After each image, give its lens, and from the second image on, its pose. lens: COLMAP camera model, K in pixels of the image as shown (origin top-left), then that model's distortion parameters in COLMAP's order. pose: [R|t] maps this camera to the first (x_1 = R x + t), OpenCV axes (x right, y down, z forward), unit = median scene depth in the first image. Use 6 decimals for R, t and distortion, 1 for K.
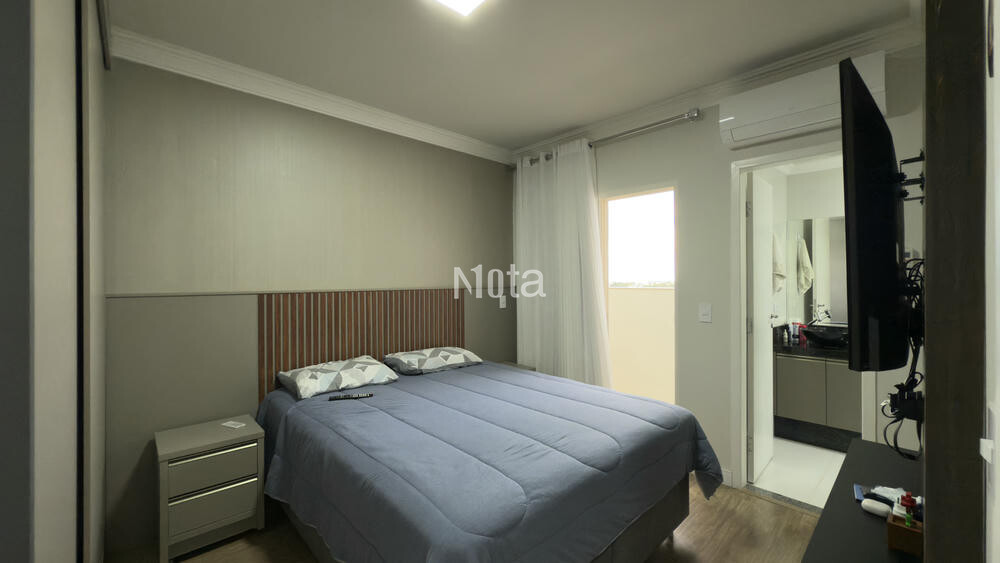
lens RADIAL K [[399.2, 0, 498.6], [0, 399.2, 280.9], [0, 0, 1]] dist [0.000280, -0.000127]
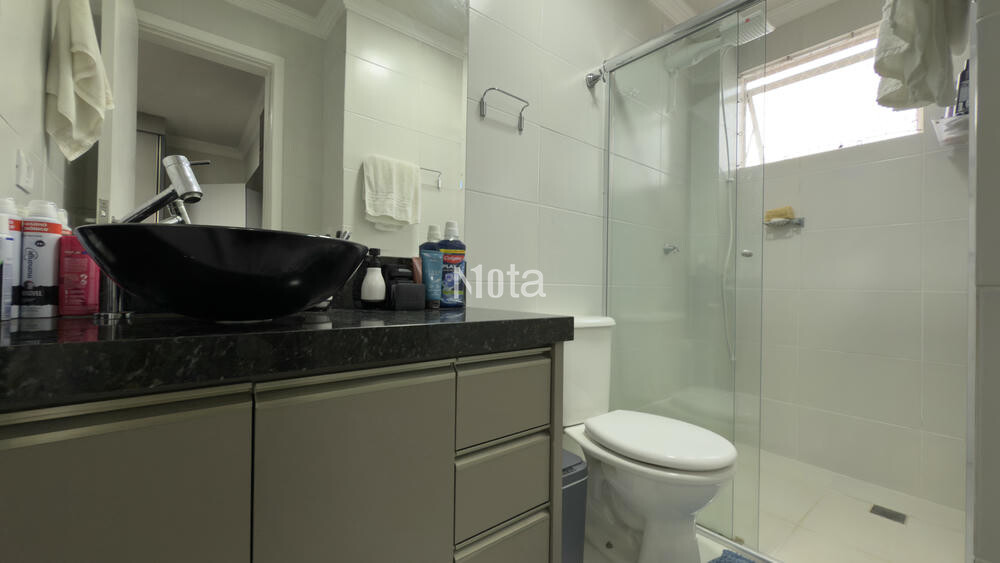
lens RADIAL K [[399.2, 0, 498.2], [0, 399.2, 280.5], [0, 0, 1]] dist [0.000280, -0.000127]
pose [[0.060784, 0.010165, 0.998099, 0.507574], [-0.016975, 0.999814, -0.009148, 0.116843], [-0.998007, -0.016387, 0.060946, 0.687377]]
